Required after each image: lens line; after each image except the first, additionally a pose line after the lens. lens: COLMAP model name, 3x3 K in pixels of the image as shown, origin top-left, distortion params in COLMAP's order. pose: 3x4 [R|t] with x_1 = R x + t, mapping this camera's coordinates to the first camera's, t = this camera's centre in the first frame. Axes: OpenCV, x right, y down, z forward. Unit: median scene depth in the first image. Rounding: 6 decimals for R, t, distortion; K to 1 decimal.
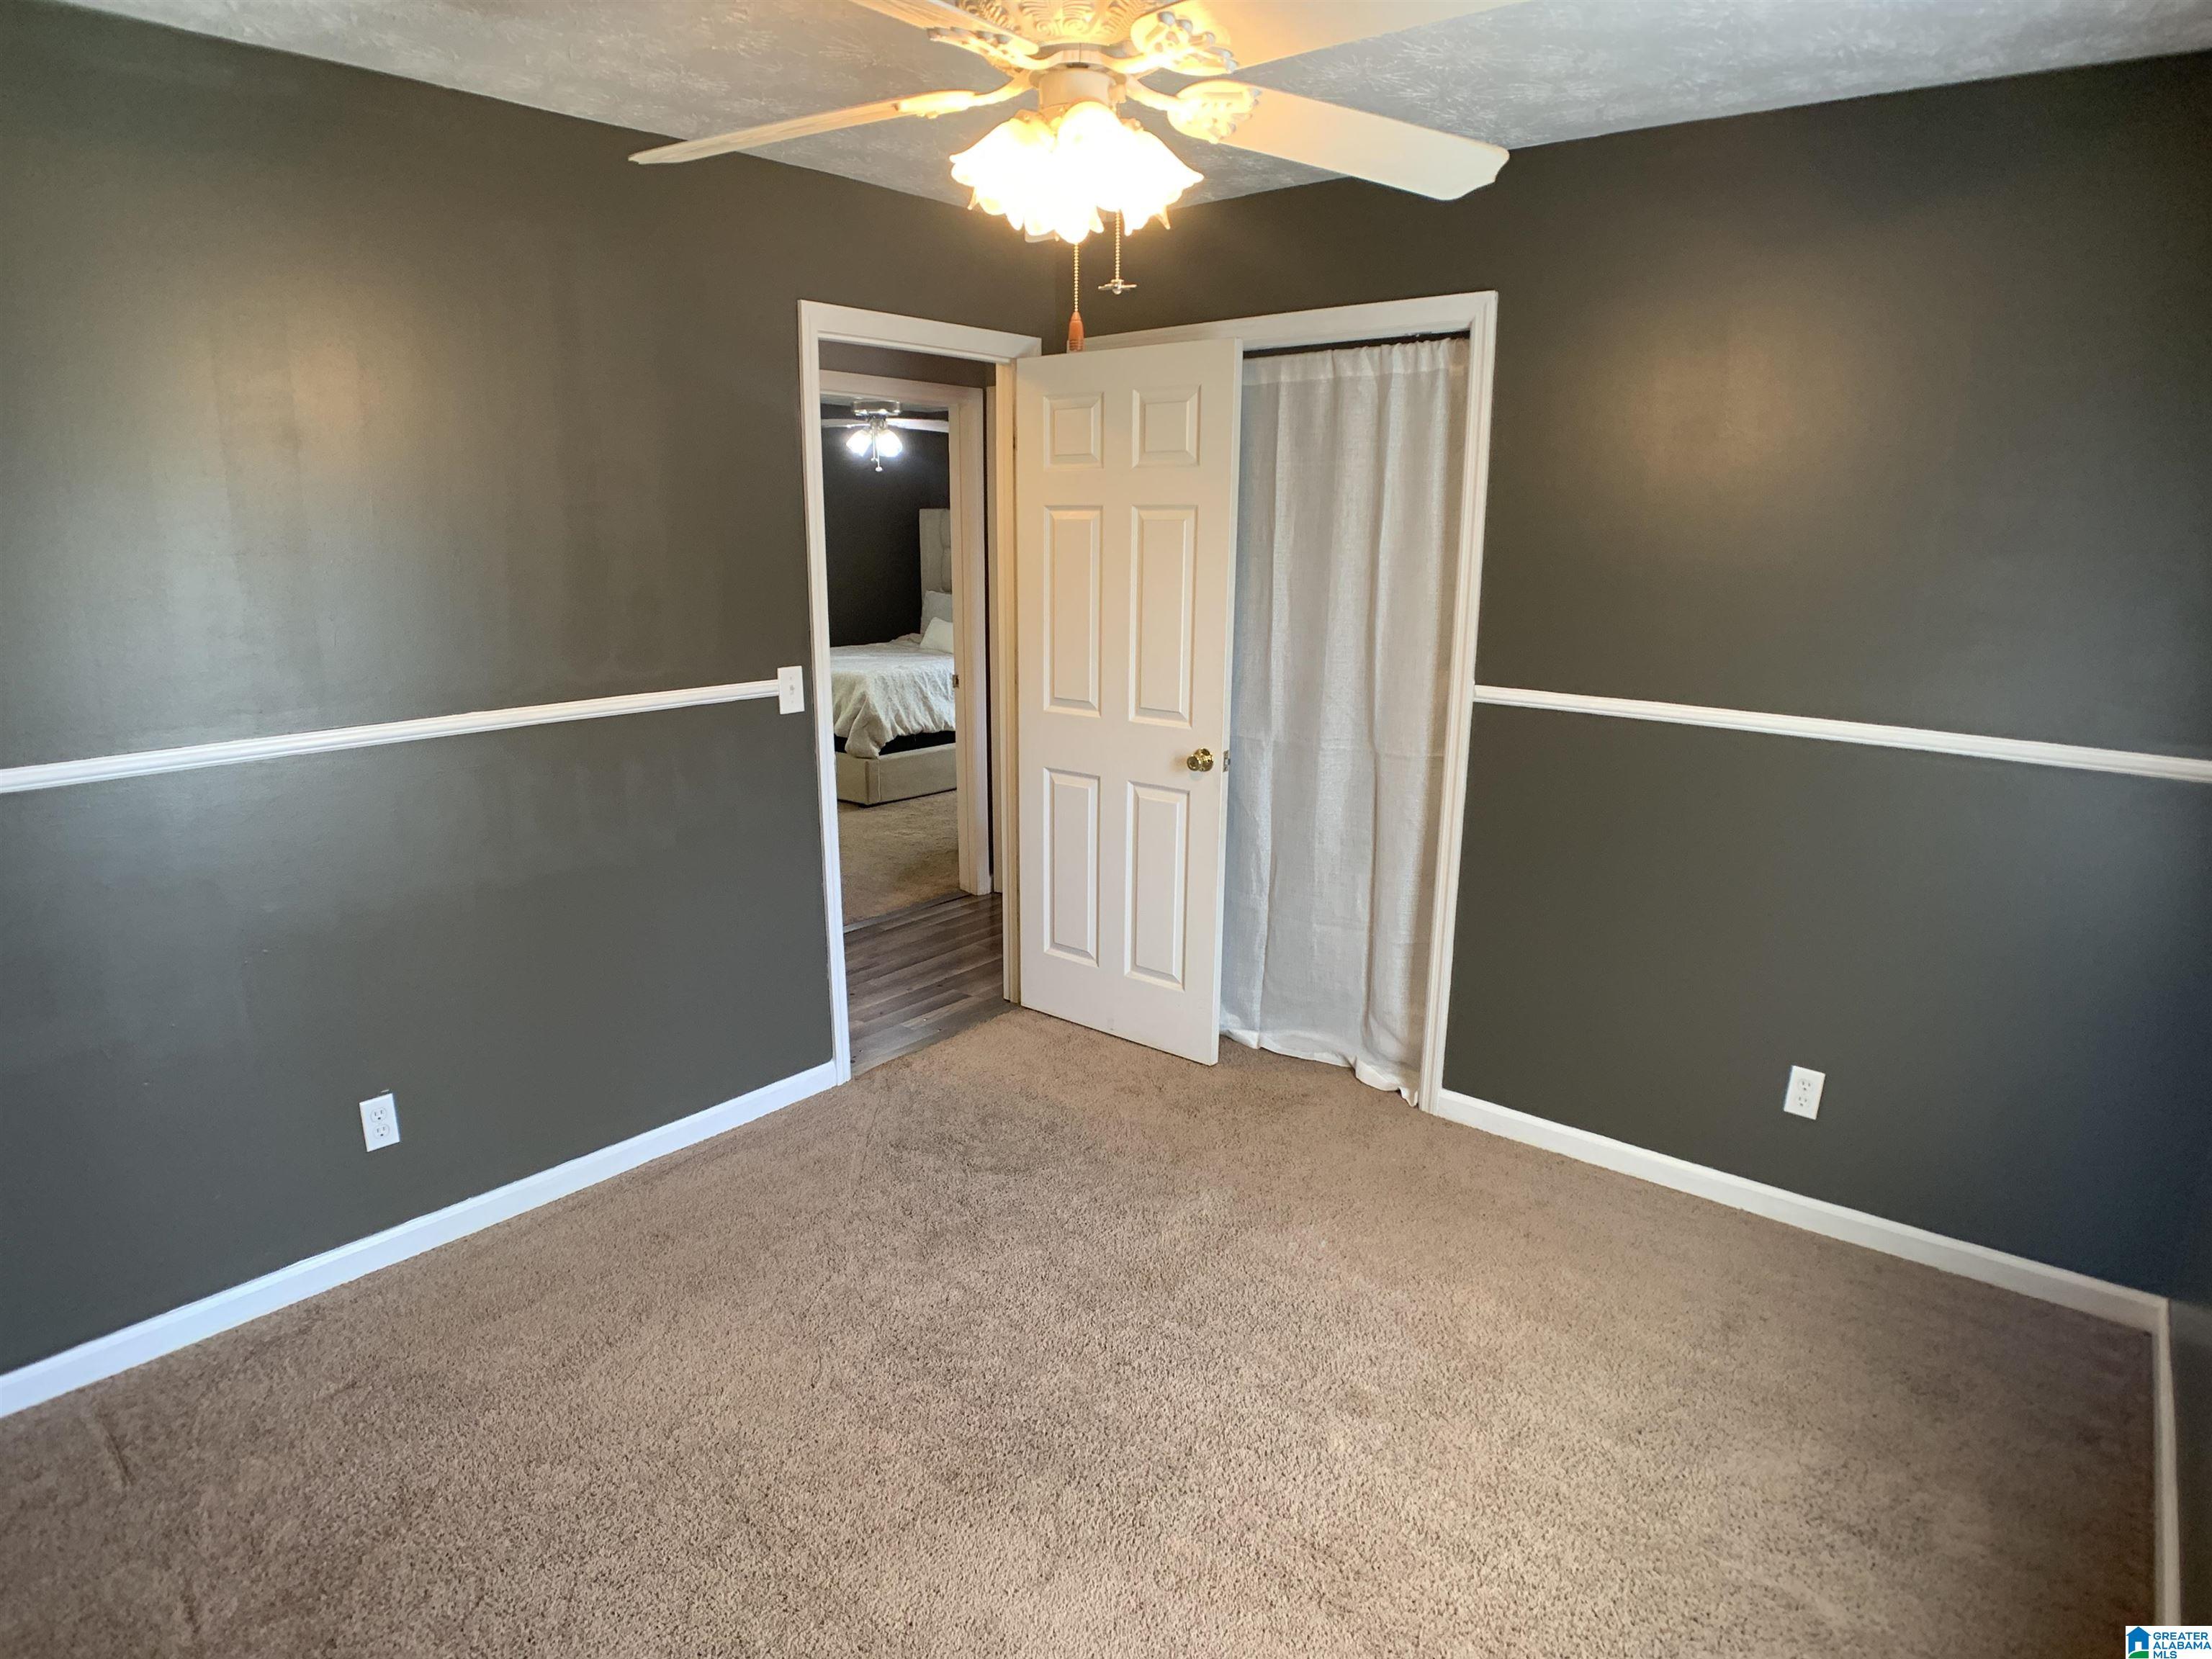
lens RADIAL K [[1262.3, 0, 1106.0], [0, 1262.3, 829.5], [0, 0, 1]] dist [0.002079, 0.000382]
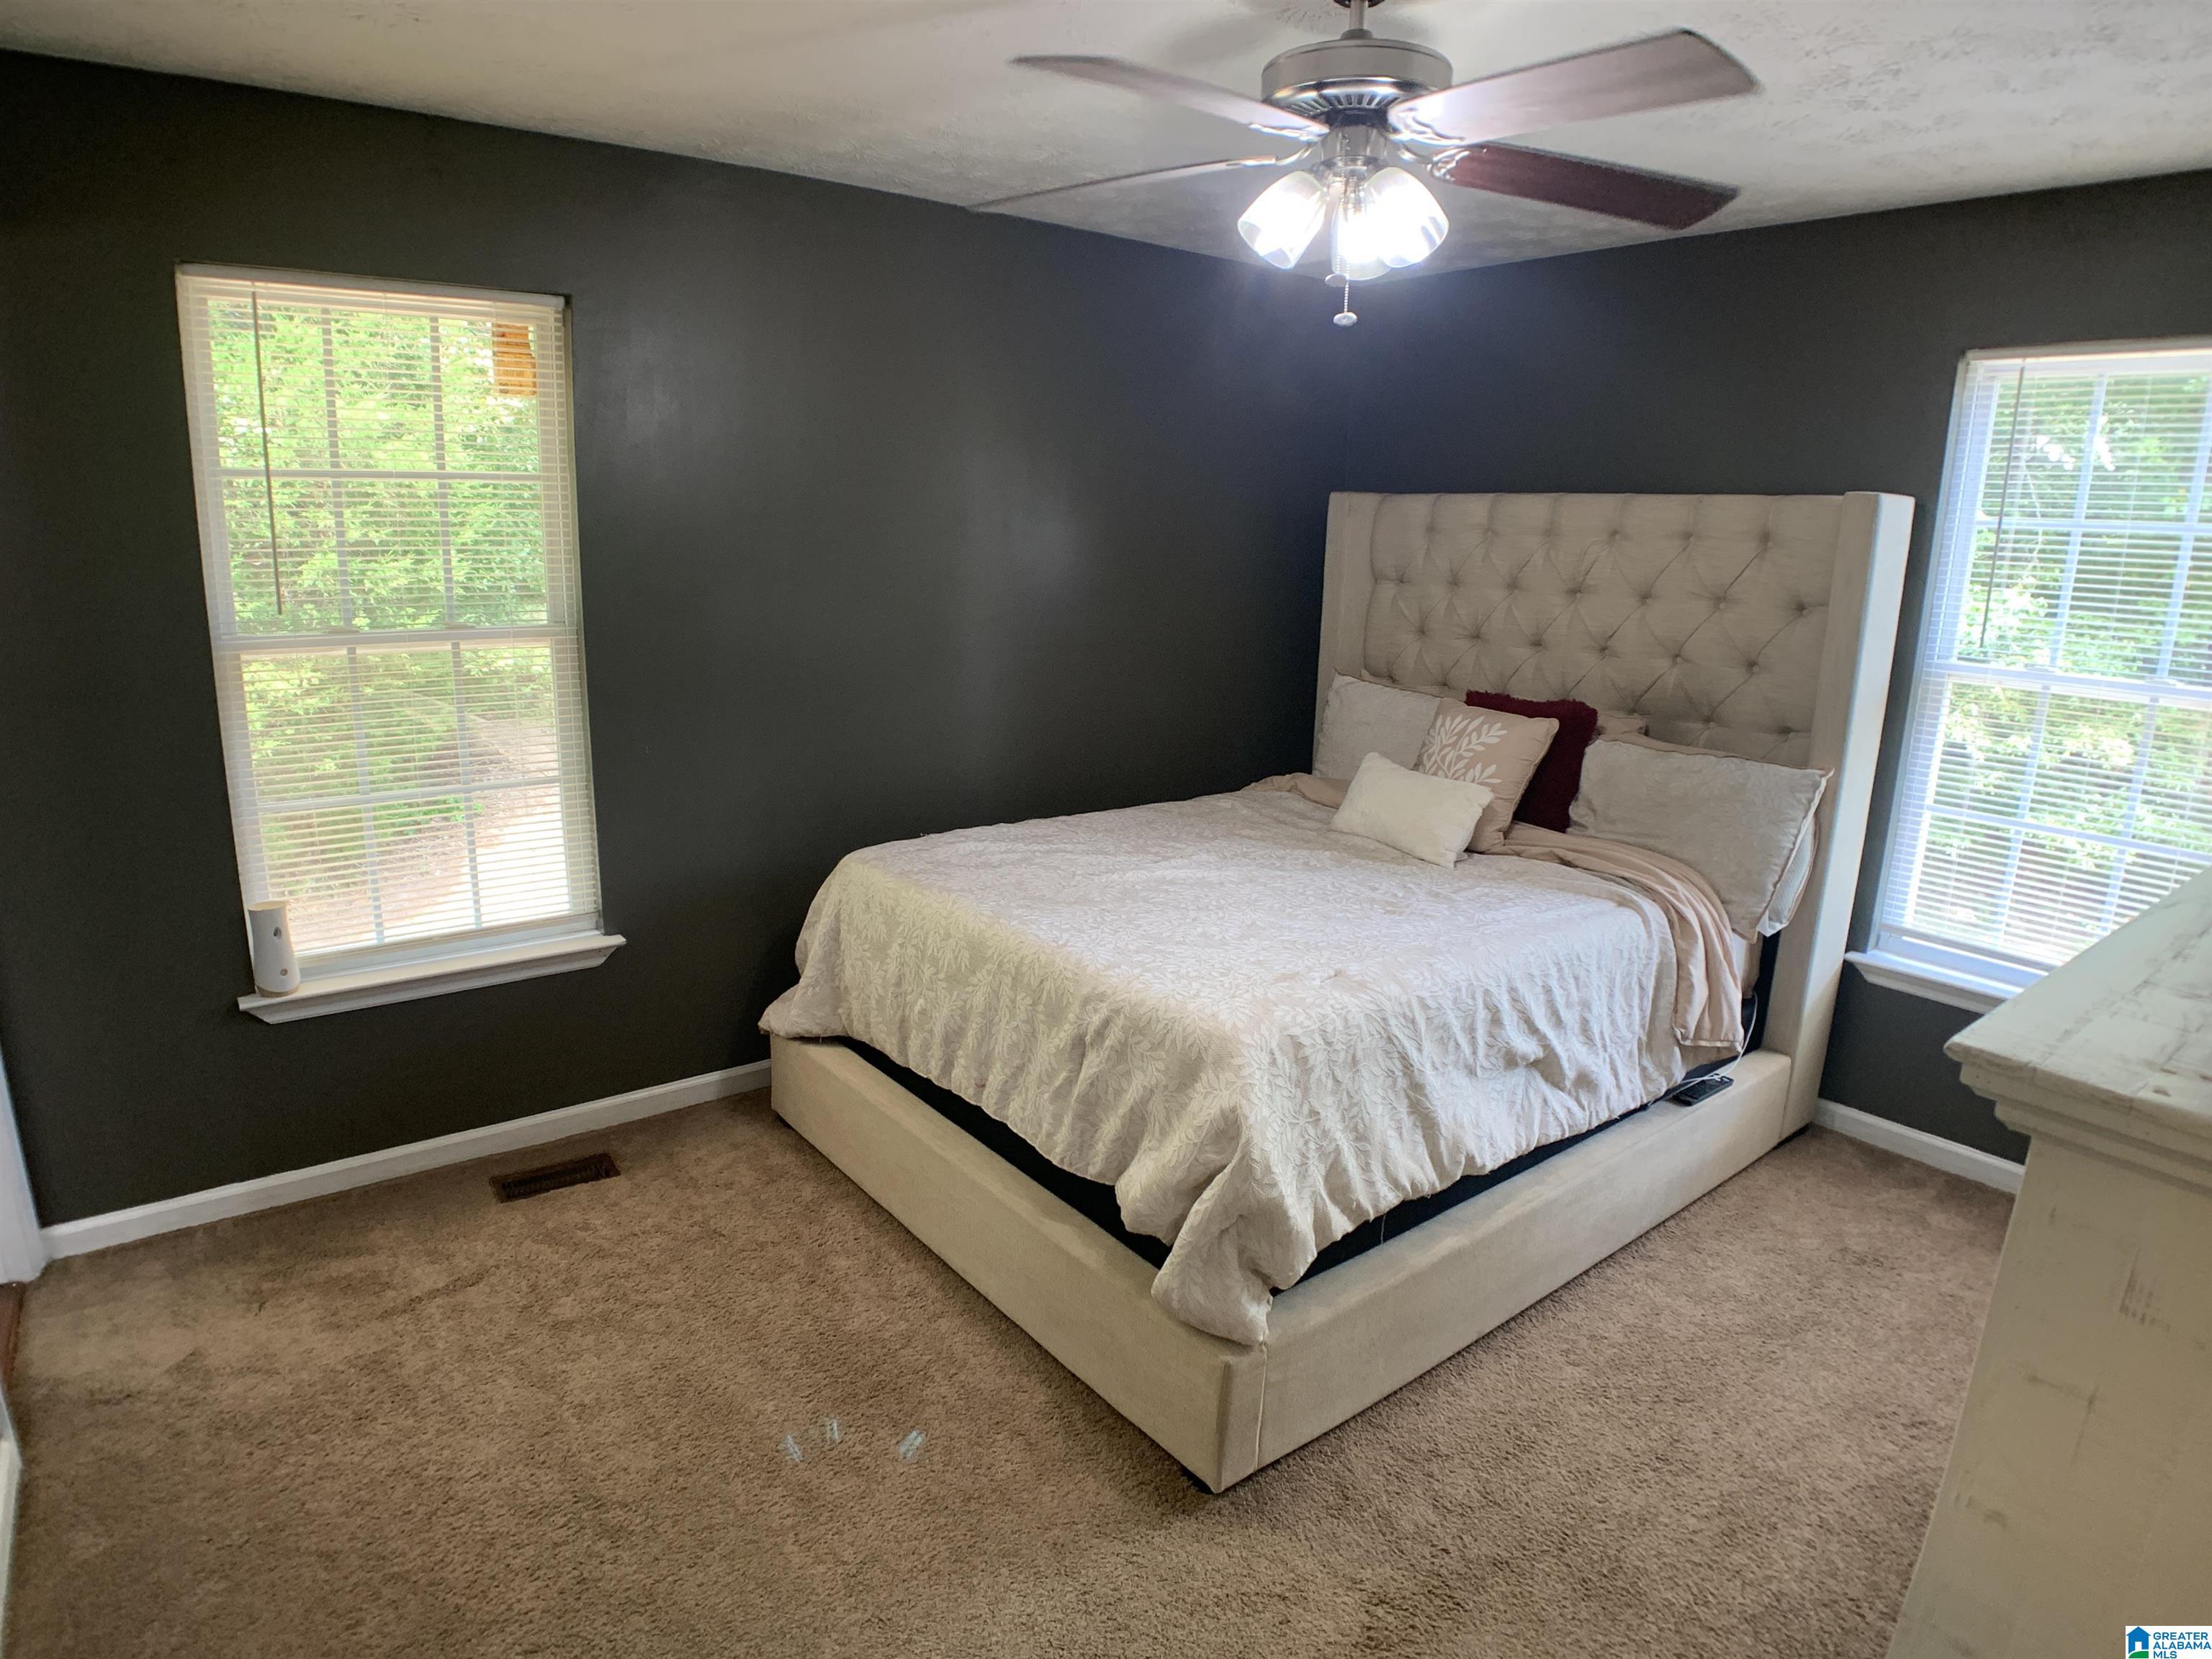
lens RADIAL K [[1262.3, 0, 1106.0], [0, 1262.3, 829.5], [0, 0, 1]] dist [0.002079, 0.000382]
pose [[0.977980, 0.067467, -0.197491, -0.164203], [-0.070003, 0.997529, -0.005879, -0.162738], [0.196606, 0.019574, 0.980287, 0.702753]]
